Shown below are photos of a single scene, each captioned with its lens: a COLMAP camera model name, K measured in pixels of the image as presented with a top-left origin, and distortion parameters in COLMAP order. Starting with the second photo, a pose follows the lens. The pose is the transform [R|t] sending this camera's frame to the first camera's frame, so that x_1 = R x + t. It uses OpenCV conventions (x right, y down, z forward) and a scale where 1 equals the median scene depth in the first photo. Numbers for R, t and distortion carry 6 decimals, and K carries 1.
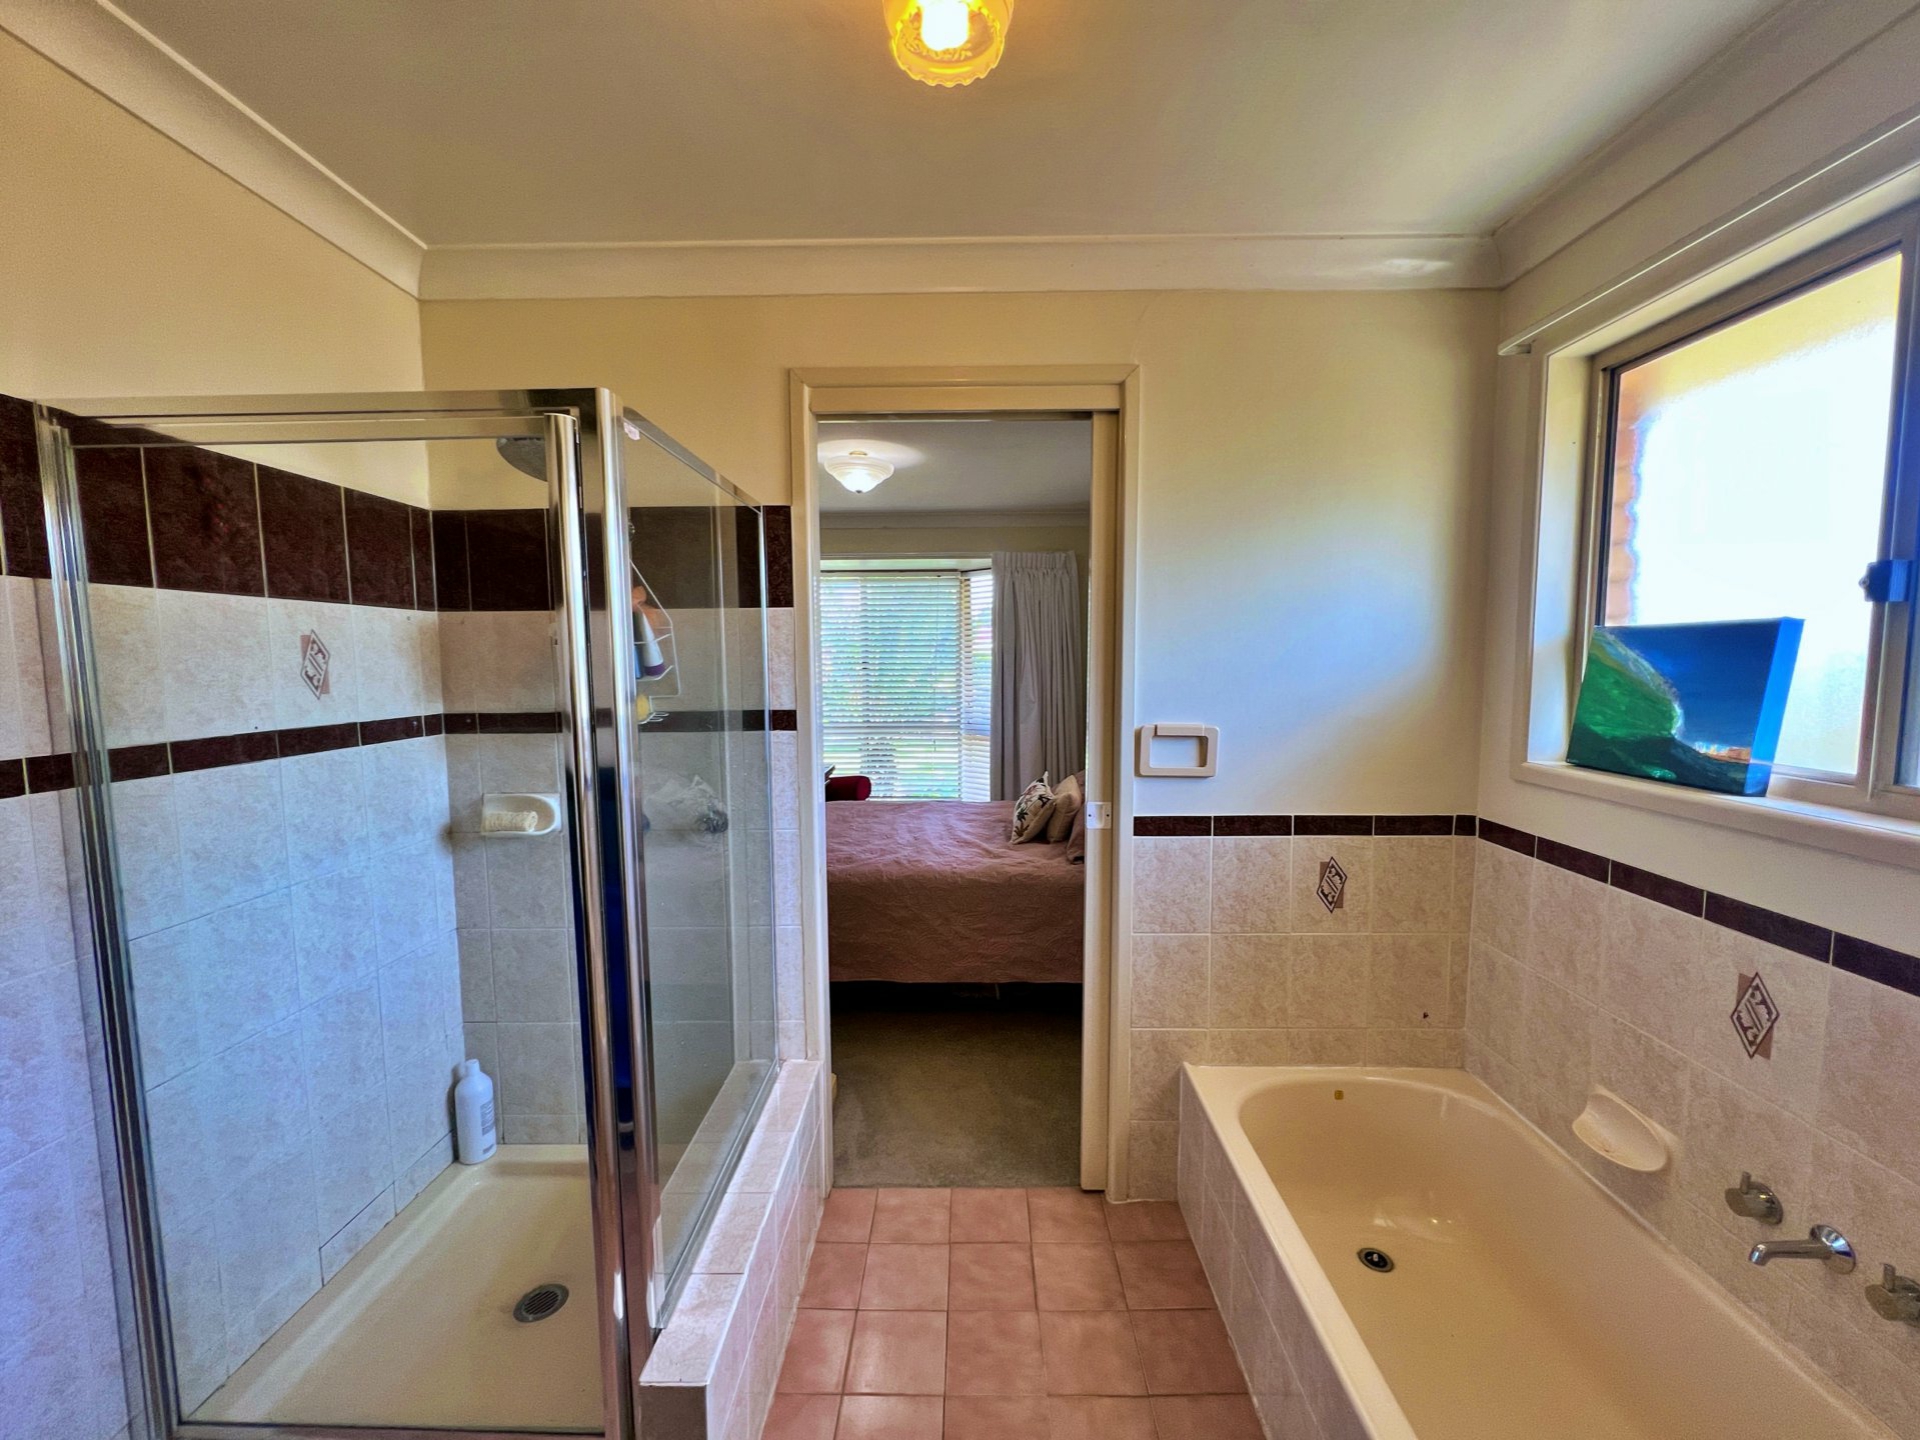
lens RADIAL K [[772.2, 0, 963.9], [0, 772.2, 726.2], [0, 0, 1]] dist [0.000398, 0.000043]
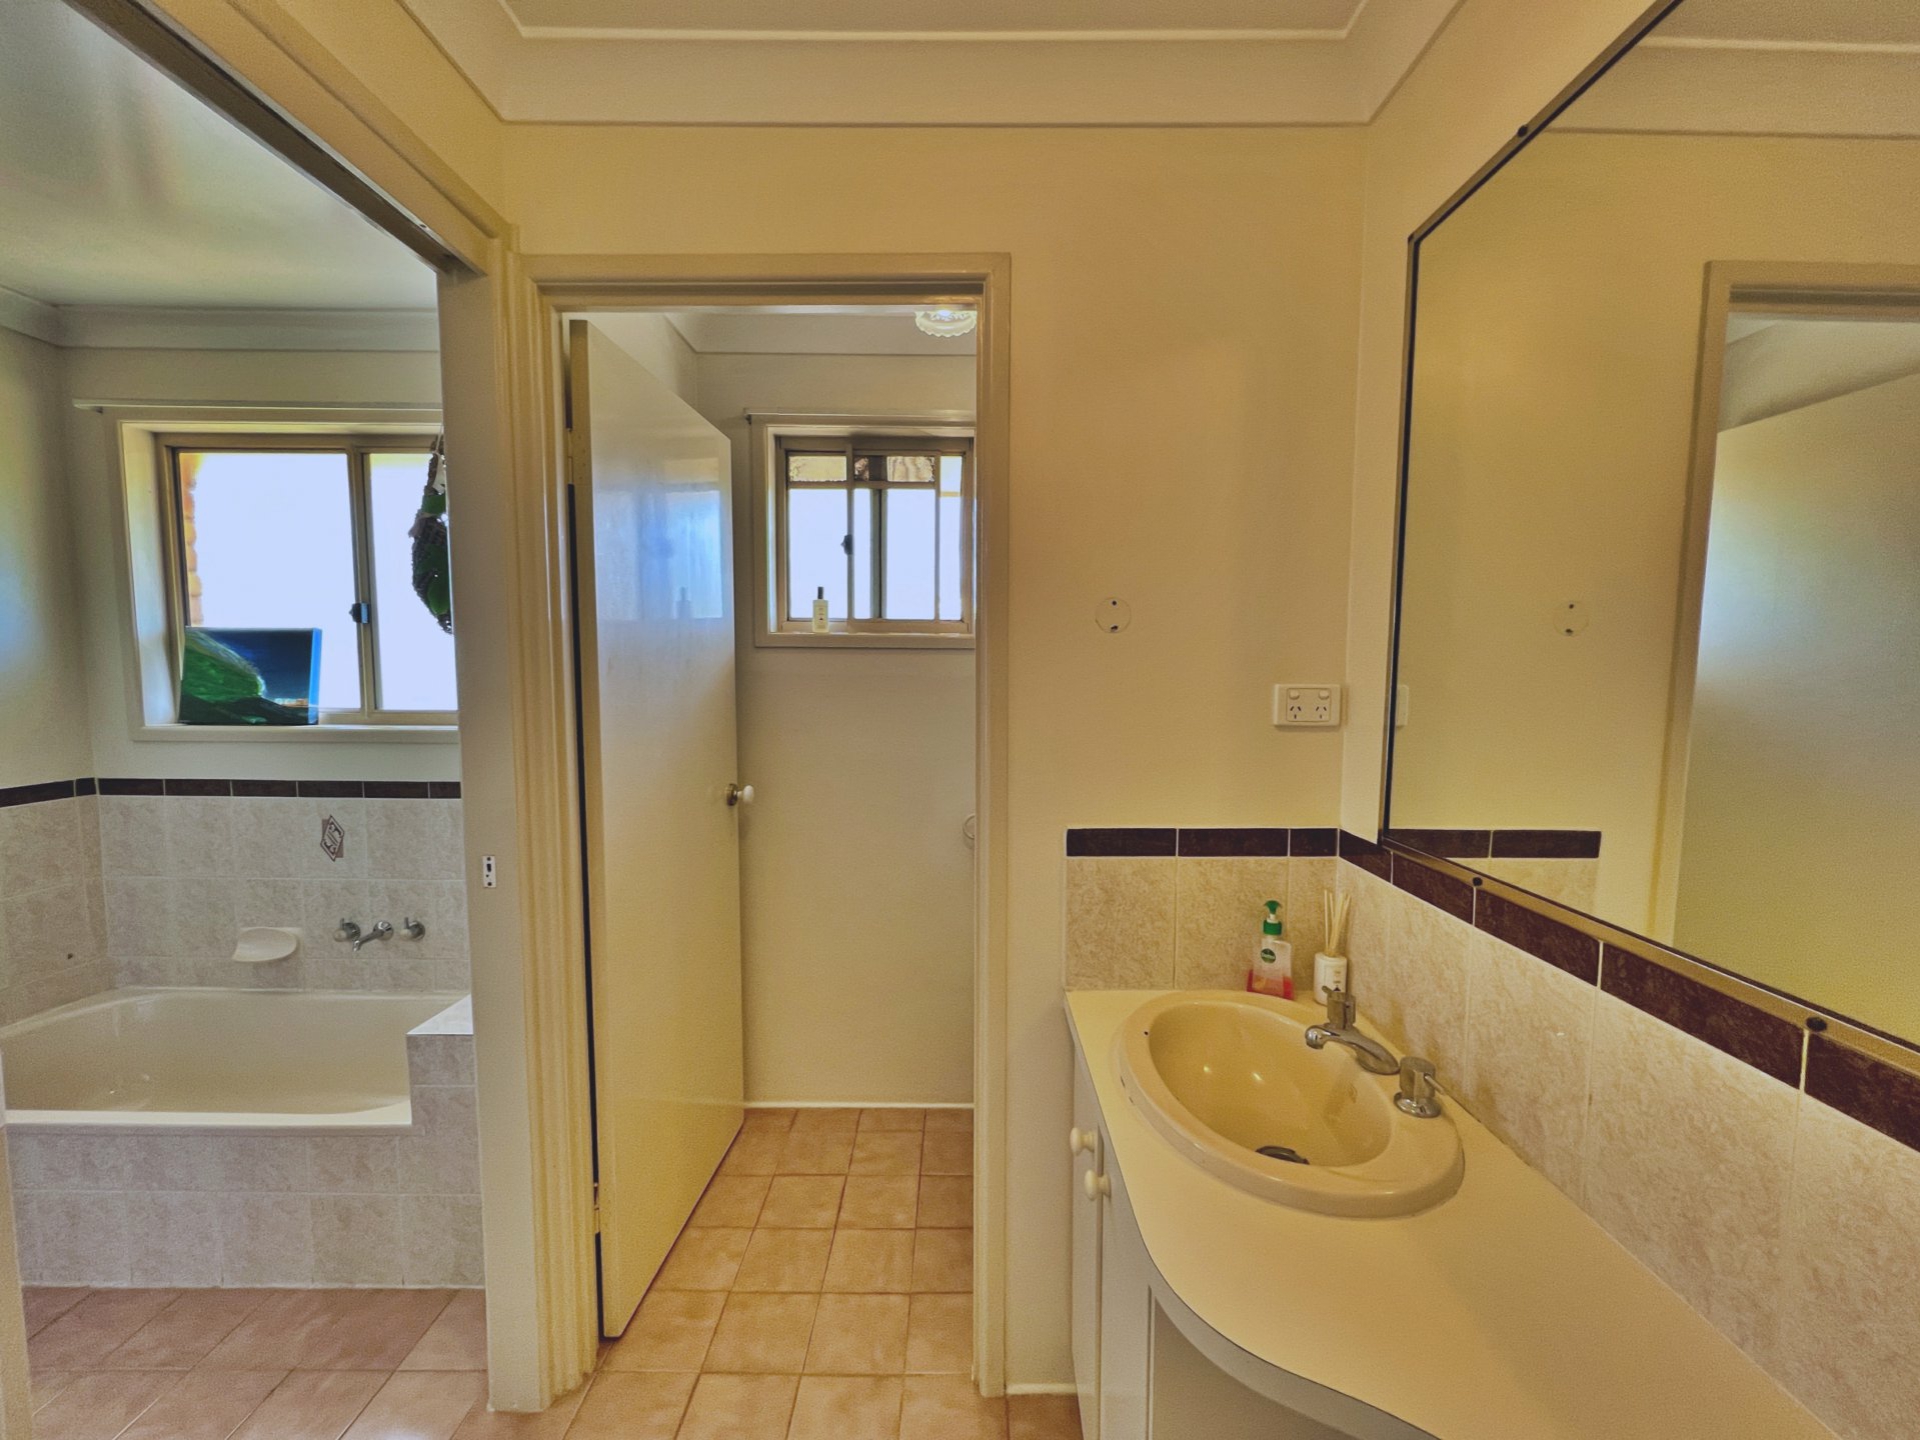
lens RADIAL K [[772.2, 0, 968.7], [0, 772.2, 726.7], [0, 0, 1]] dist [0.000398, 0.000043]
pose [[-0.025554, -0.063567, 0.997650, -0.721675], [0.083120, 0.994385, 0.065488, 0.089576], [-0.996212, 0.084598, -0.020127, -0.436186]]
